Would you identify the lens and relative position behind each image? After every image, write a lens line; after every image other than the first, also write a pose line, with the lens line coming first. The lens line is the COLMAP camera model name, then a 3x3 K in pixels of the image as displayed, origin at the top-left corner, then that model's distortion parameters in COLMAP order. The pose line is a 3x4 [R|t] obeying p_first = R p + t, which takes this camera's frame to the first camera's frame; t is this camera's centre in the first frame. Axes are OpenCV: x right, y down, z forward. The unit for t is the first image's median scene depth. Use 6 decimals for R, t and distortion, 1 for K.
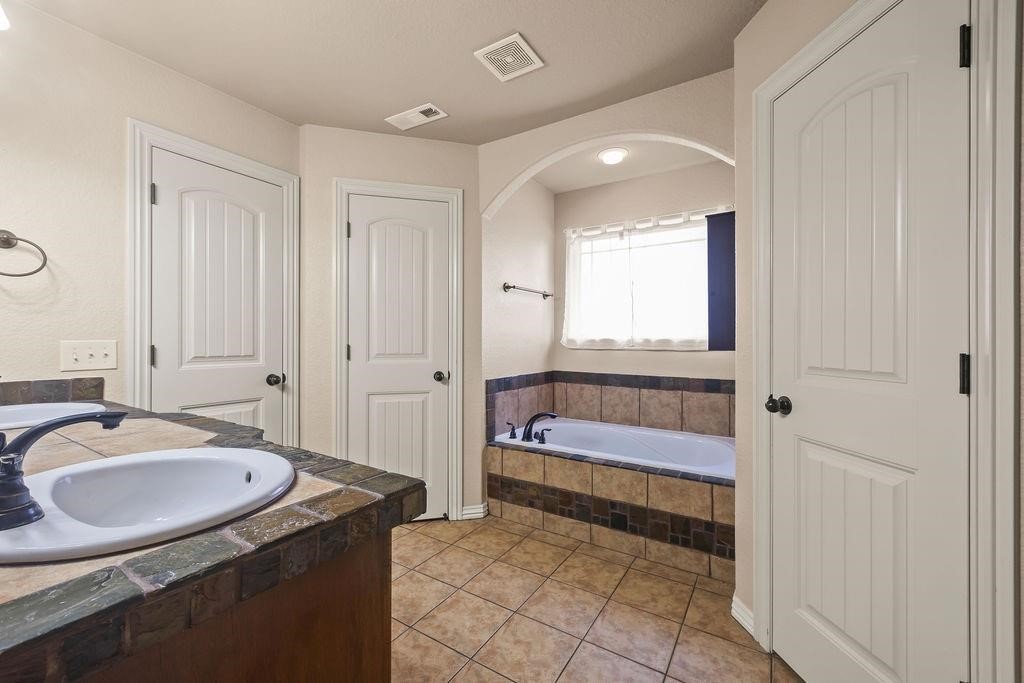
lens RADIAL K [[411.1, 0, 509.4], [0, 411.1, 341.3], [0, 0, 1]] dist [-0.004019, 0.000309]
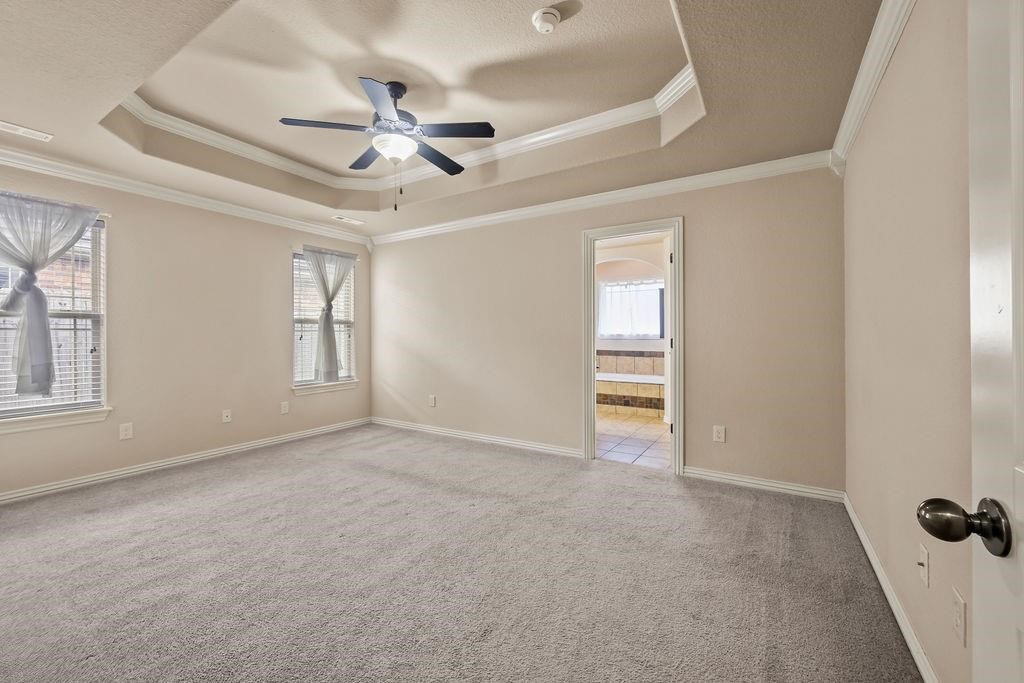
lens RADIAL K [[411.1, 0, 510.0], [0, 411.1, 336.7], [0, 0, 1]] dist [-0.004019, 0.000309]
pose [[0.999942, -0.003734, 0.010060, -0.440726], [0.003669, 0.999973, 0.006443, -0.010398], [-0.010083, -0.006405, 0.999929, -1.415111]]
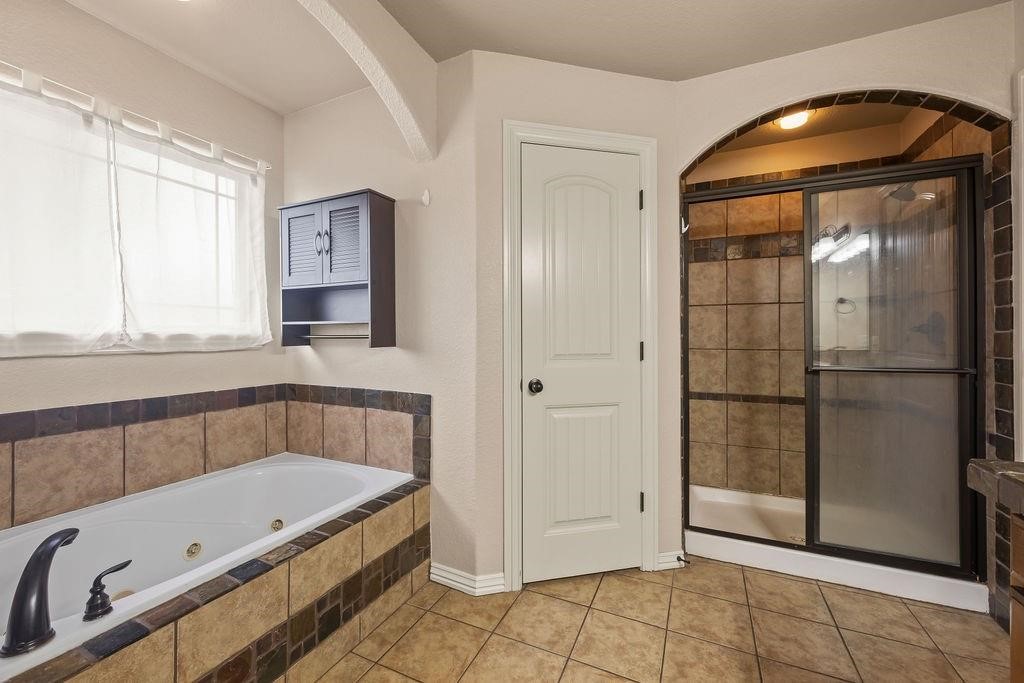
lens RADIAL K [[411.1, 0, 505.5], [0, 411.1, 337.5], [0, 0, 1]] dist [-0.004019, 0.000309]
pose [[-0.128508, -0.005128, 0.991695, -0.336651], [0.000888, 0.999986, 0.005286, -0.003624], [-0.991708, 0.001559, -0.128502, 0.692602]]
